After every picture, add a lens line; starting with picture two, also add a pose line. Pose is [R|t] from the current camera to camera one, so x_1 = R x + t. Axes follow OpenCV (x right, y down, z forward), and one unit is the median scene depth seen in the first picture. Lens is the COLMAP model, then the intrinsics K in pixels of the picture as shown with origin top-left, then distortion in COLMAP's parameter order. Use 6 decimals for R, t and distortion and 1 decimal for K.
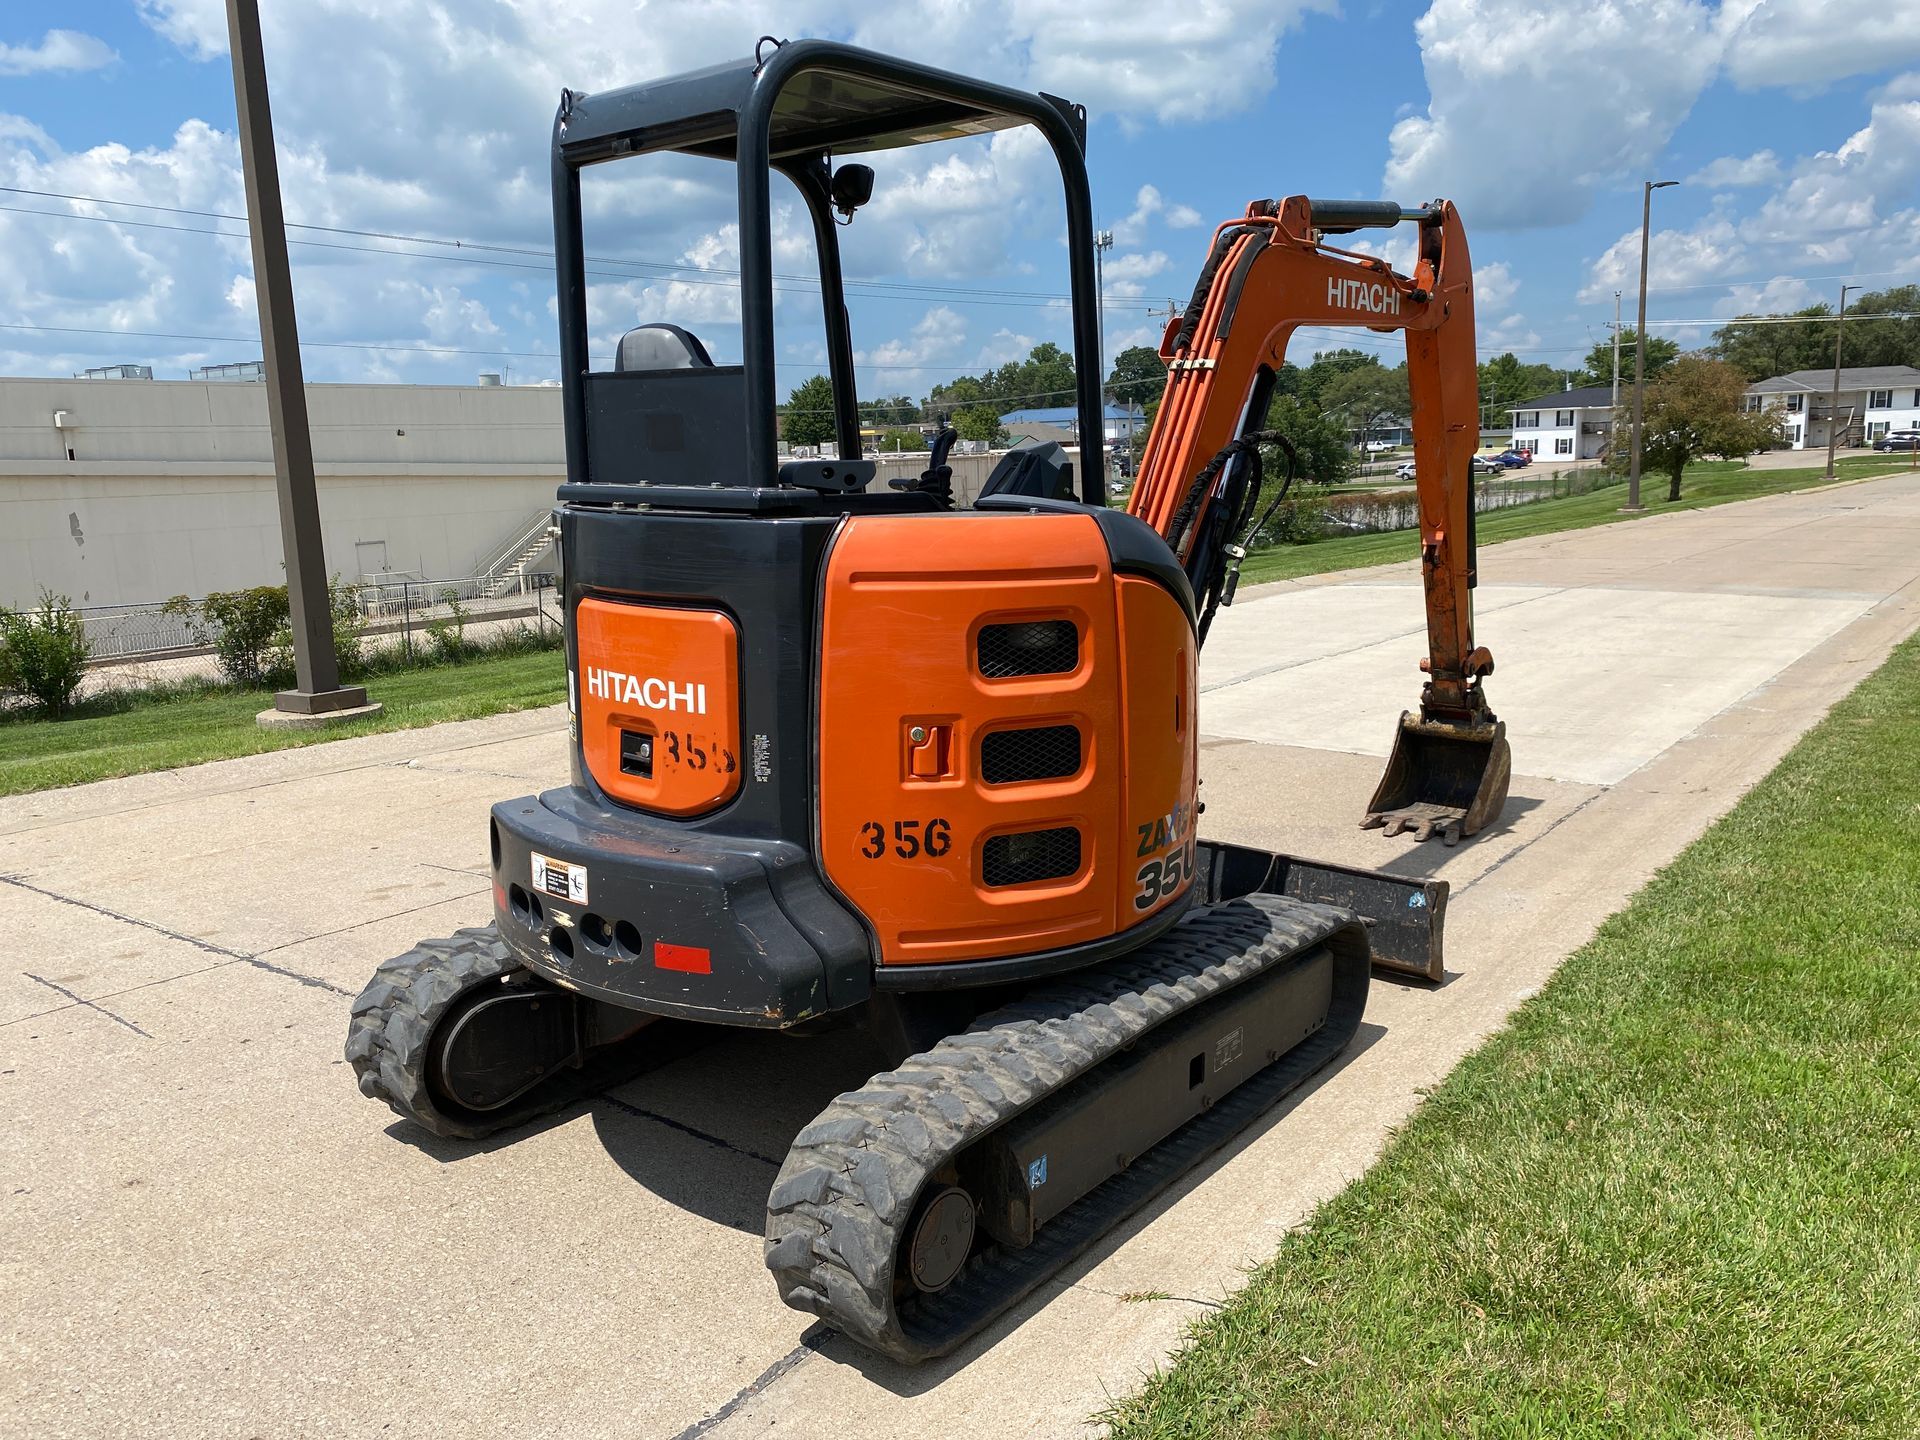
lens RADIAL K [[1461.9, 0, 991.8], [0, 1461.9, 709.4], [0, 0, 1]] dist [0.030492, -0.028772]
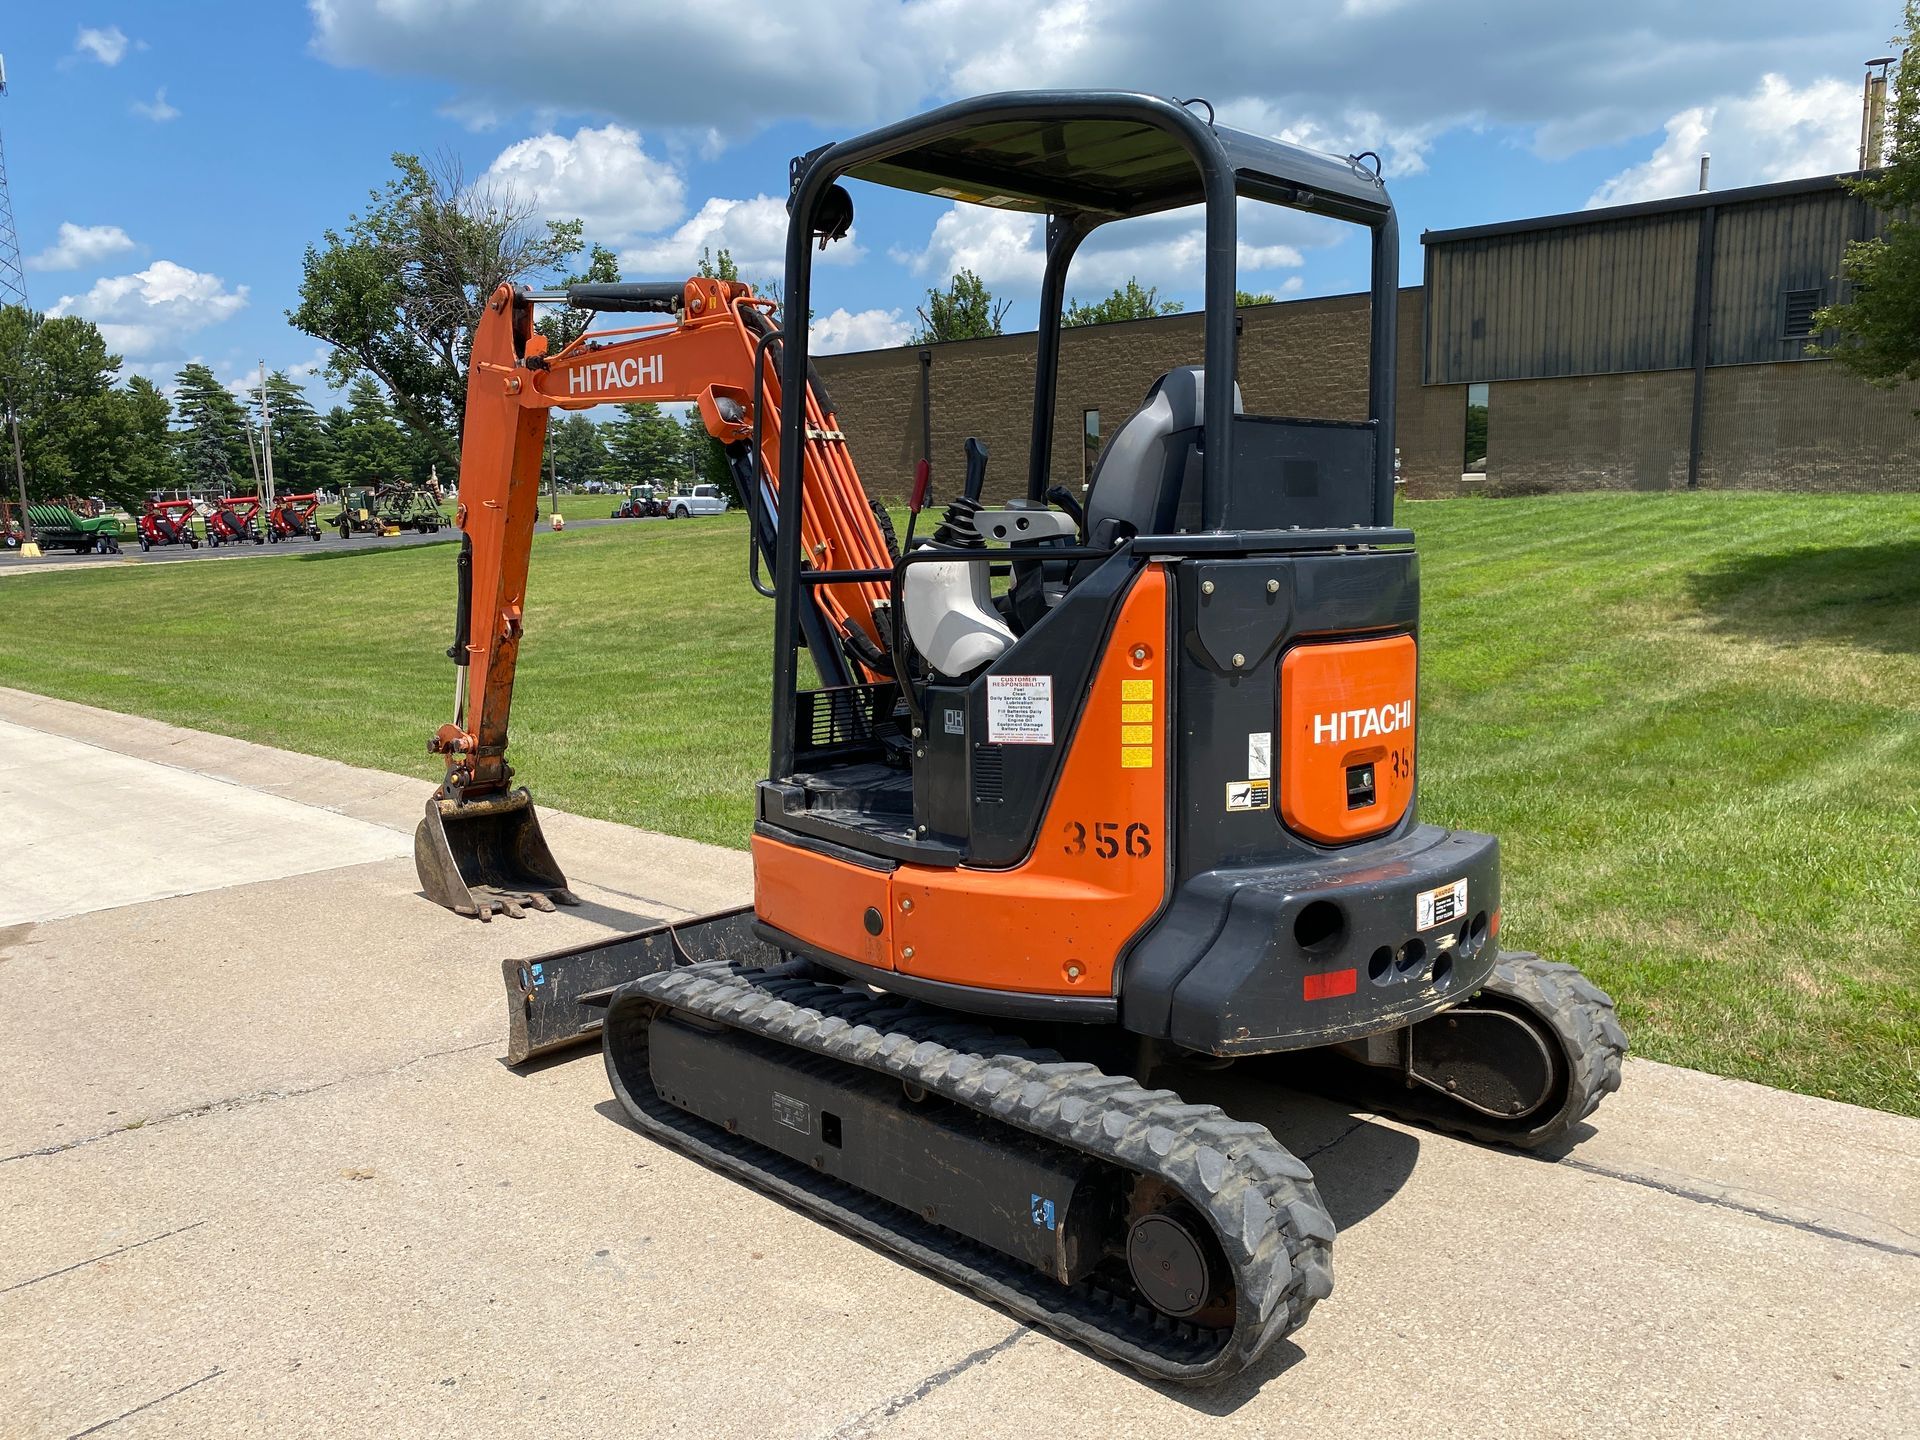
lens RADIAL K [[1461.9, 0, 961.6], [0, 1461.9, 717.0], [0, 0, 1]] dist [0.030492, -0.028772]
pose [[0.116036, -0.122580, 0.985652, -1.188963], [0.189605, 0.976840, 0.099163, -0.159515], [-0.974980, 0.175378, 0.136590, 1.041850]]
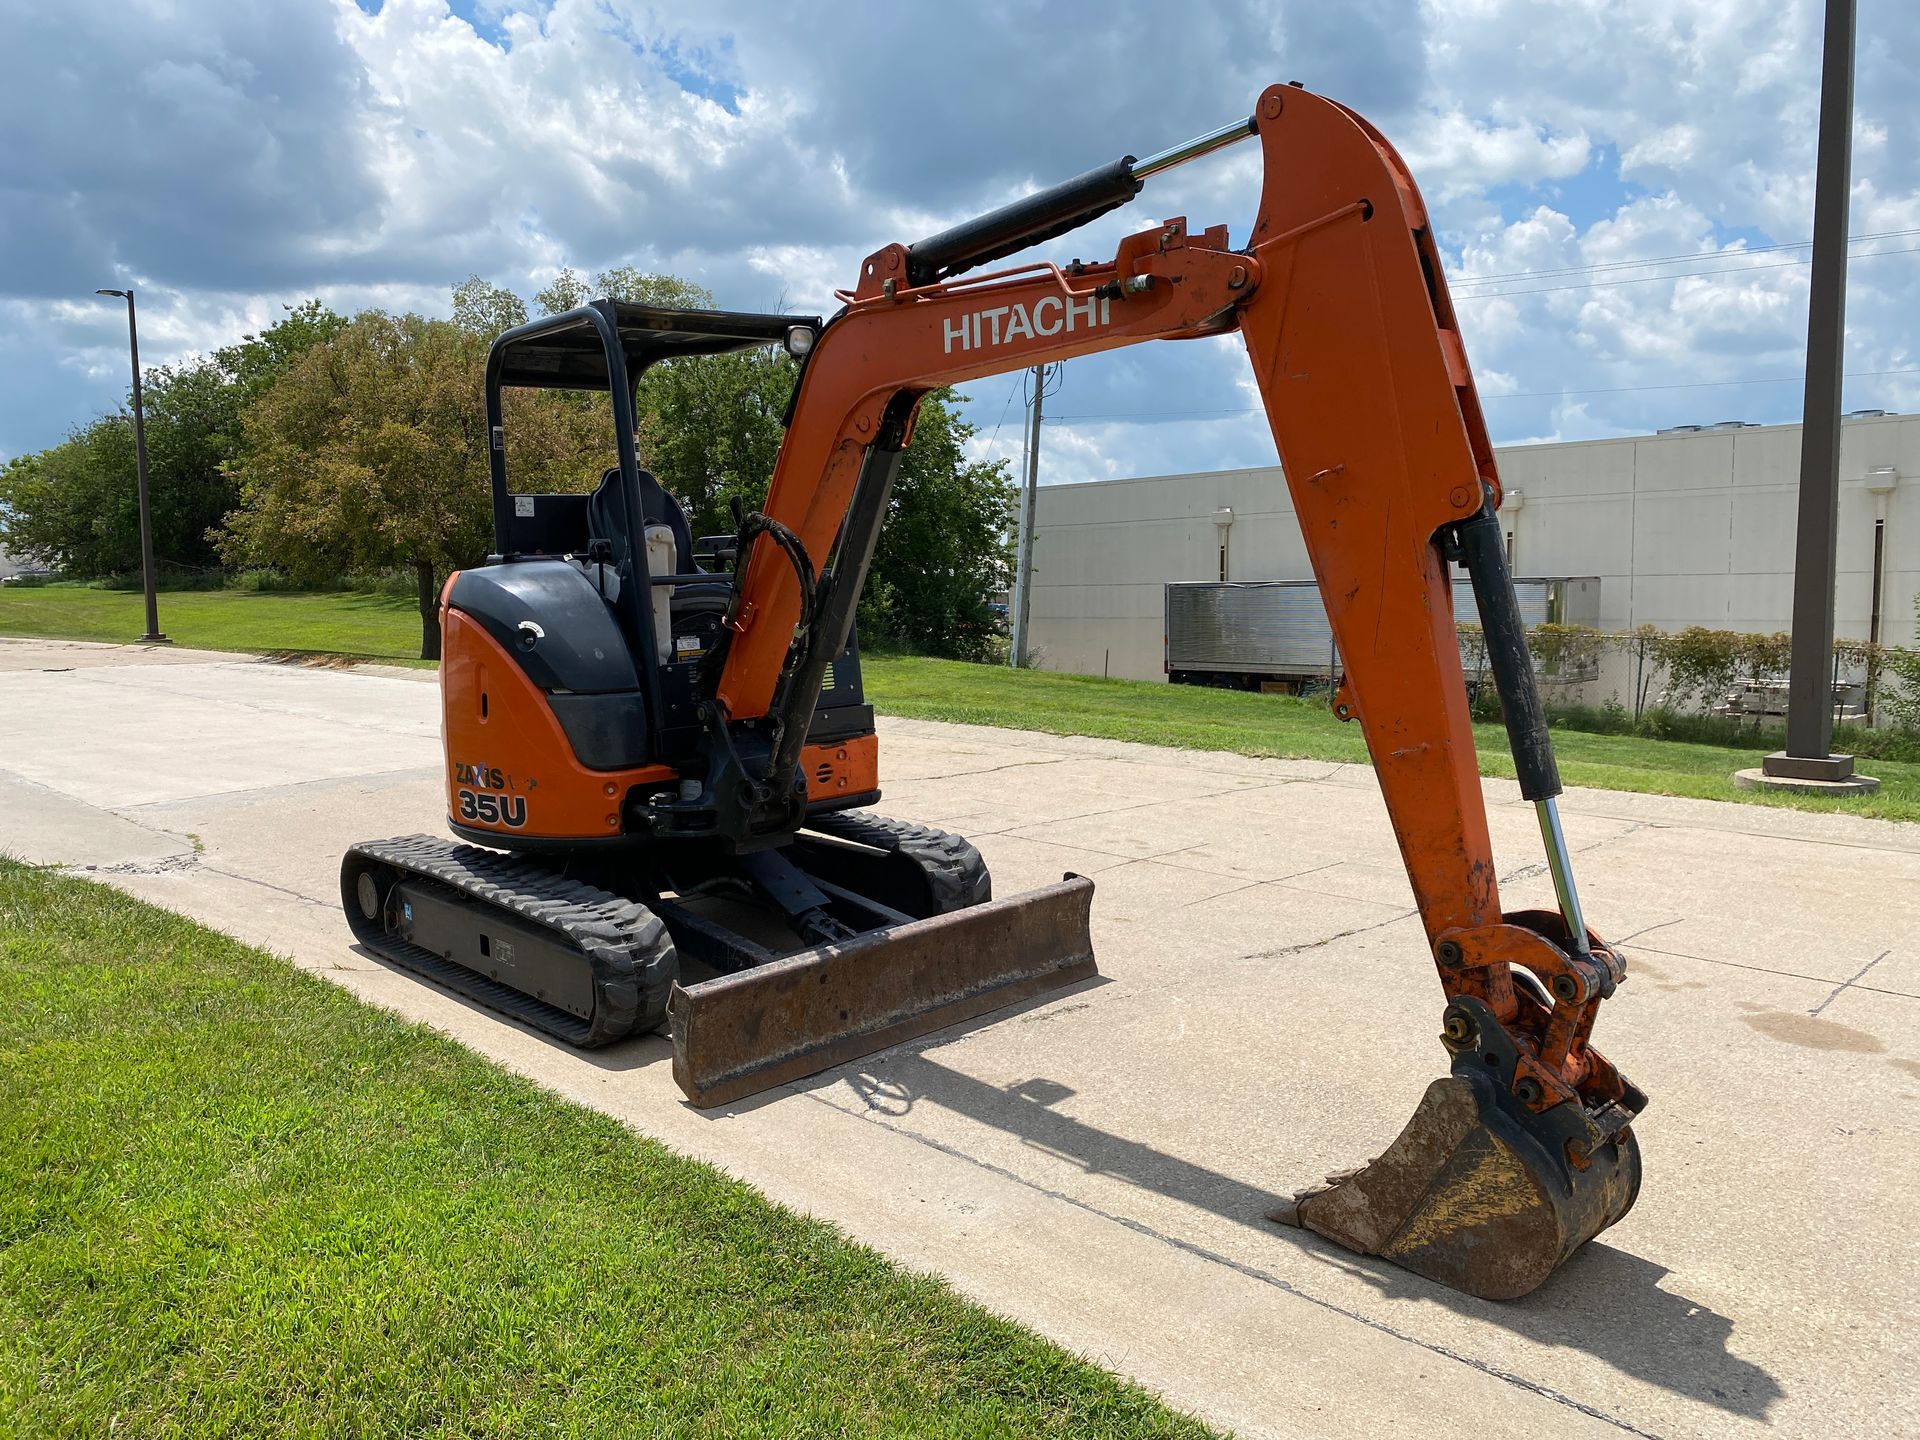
lens RADIAL K [[1461.9, 0, 952.6], [0, 1461.9, 704.8], [0, 0, 1]] dist [0.030492, -0.028772]
pose [[-0.157690, 0.126860, -0.979306, 1.555752], [-0.145225, 0.977951, 0.150069, -0.300971], [0.976751, 0.165884, -0.135790, 1.680150]]
